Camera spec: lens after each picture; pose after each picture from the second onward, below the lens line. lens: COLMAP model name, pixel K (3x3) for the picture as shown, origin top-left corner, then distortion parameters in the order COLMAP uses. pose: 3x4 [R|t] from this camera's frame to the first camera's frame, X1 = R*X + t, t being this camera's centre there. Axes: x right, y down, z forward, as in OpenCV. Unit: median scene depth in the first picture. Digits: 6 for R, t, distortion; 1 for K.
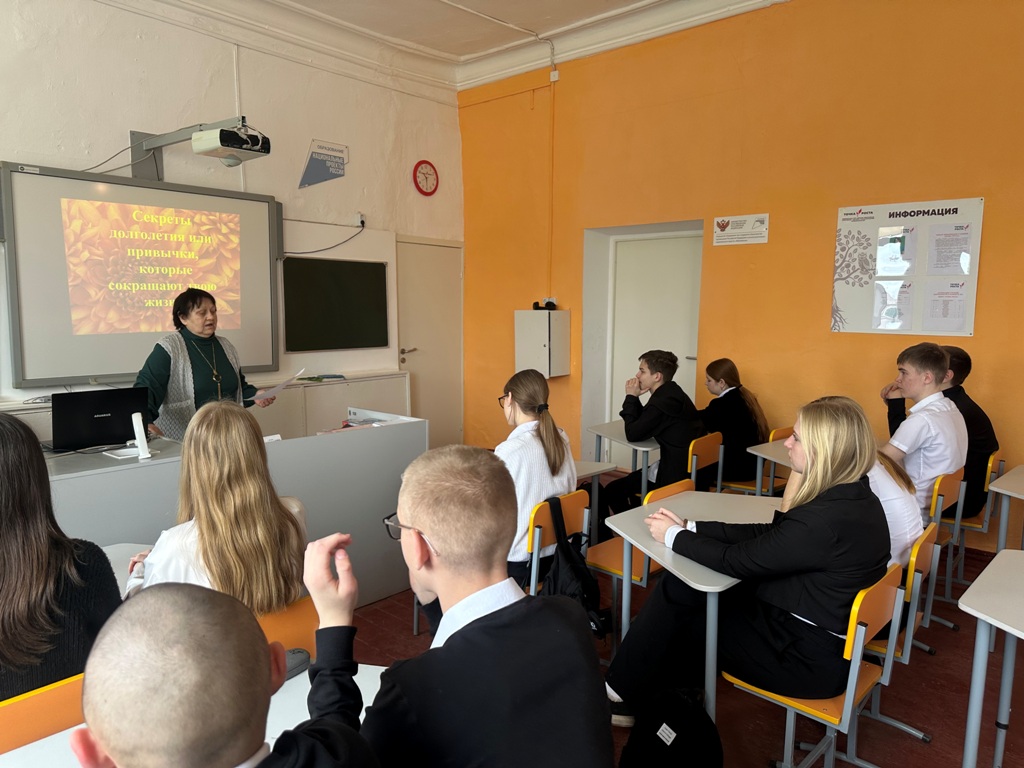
lens RADIAL K [[709.4, 0, 504.9], [0, 709.4, 381.0], [0, 0, 1]] dist [0.068705, -0.094048]
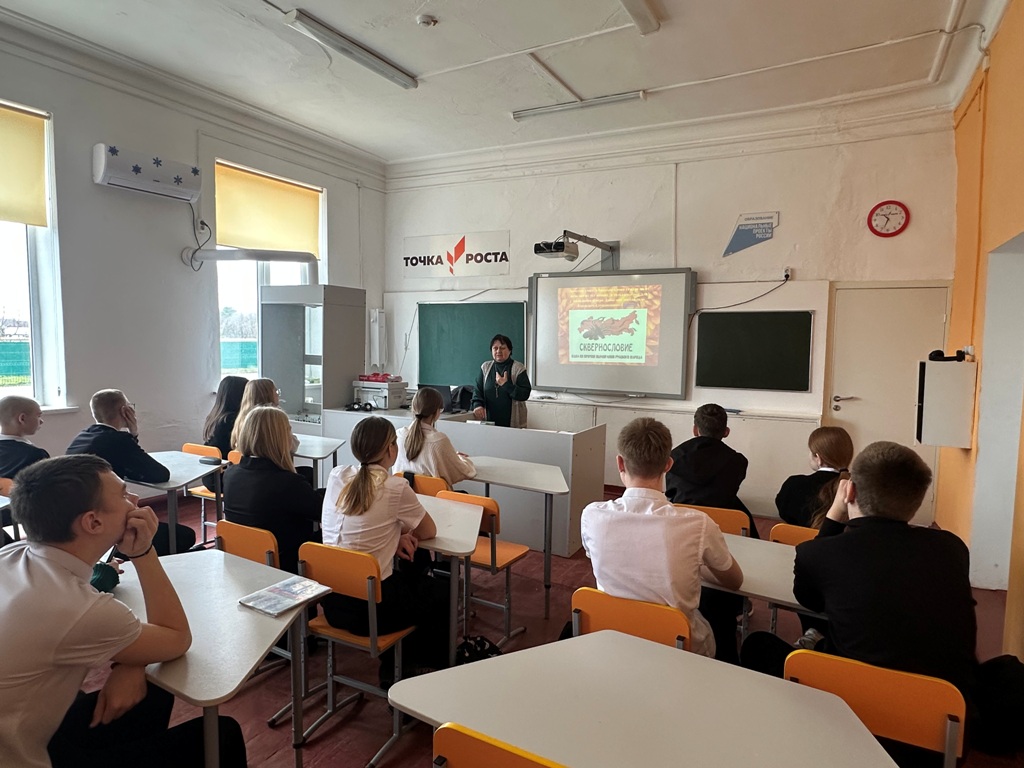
lens RADIAL K [[604.4, 0, 528.6], [0, 604.4, 381.1], [0, 0, 1]] dist [0.001116, -0.000239]
pose [[0.263874, 0.063043, -0.962495, 0.695861], [-0.119252, 0.992338, 0.032304, -0.052100], [0.957157, 0.106255, 0.269370, 0.448011]]
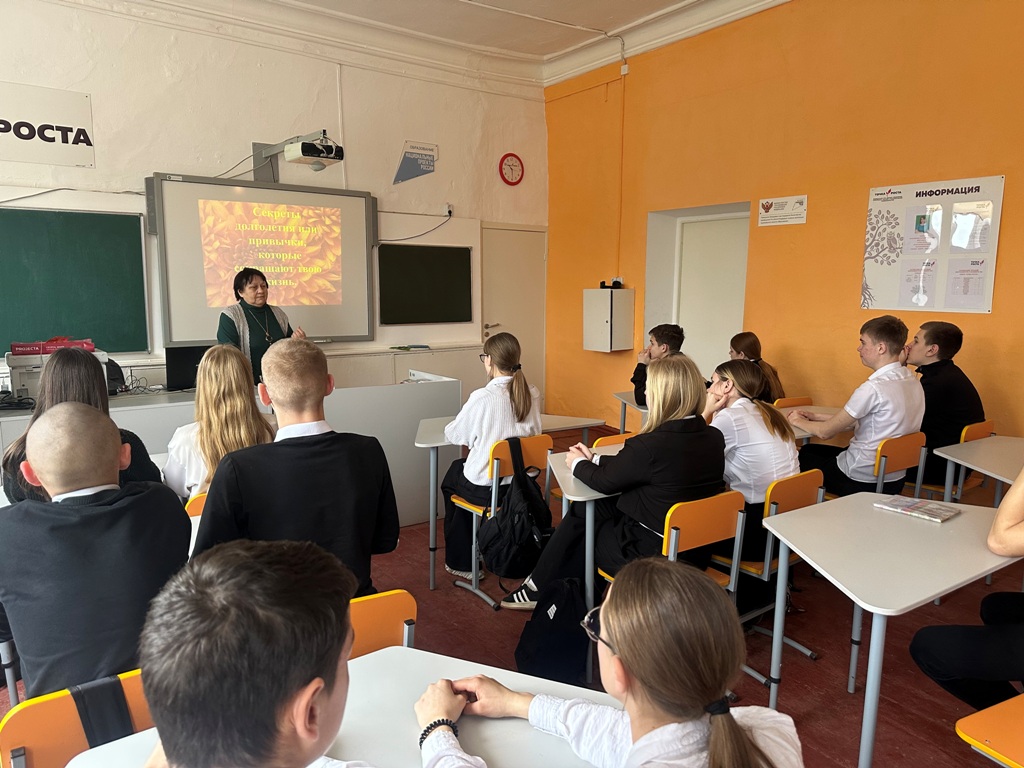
lens RADIAL K [[702.0, 0, 512.0], [0, 702.0, 384.0], [0, 0, 1]] dist [0.073928, -0.094234]
pose [[0.977547, 0.028256, -0.208814, 0.163361], [-0.021818, 0.999215, 0.033072, 0.015393], [0.209585, -0.027773, 0.977396, -0.103075]]
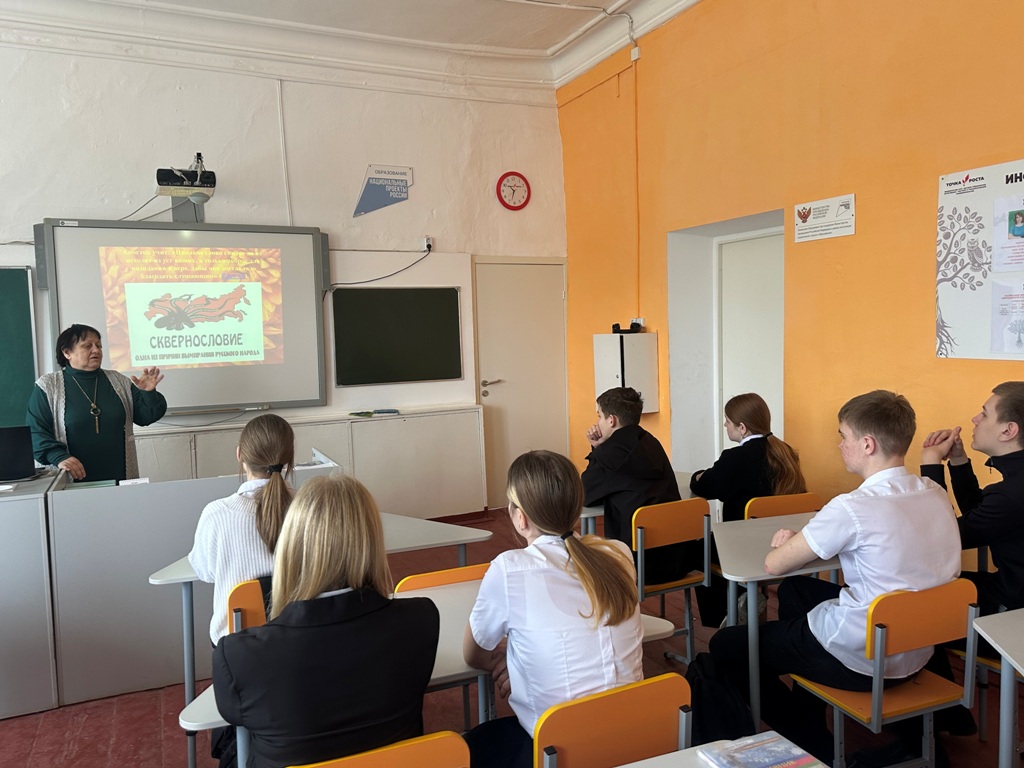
lens RADIAL K [[765.1, 0, 506.5], [0, 765.1, 382.8], [0, 0, 1]] dist [0.076531, -0.094775]
pose [[0.916244, -0.002761, -0.400611, 0.341853], [-0.010247, 0.999488, -0.030324, -0.016534], [0.400489, 0.031889, 0.915746, 0.148156]]
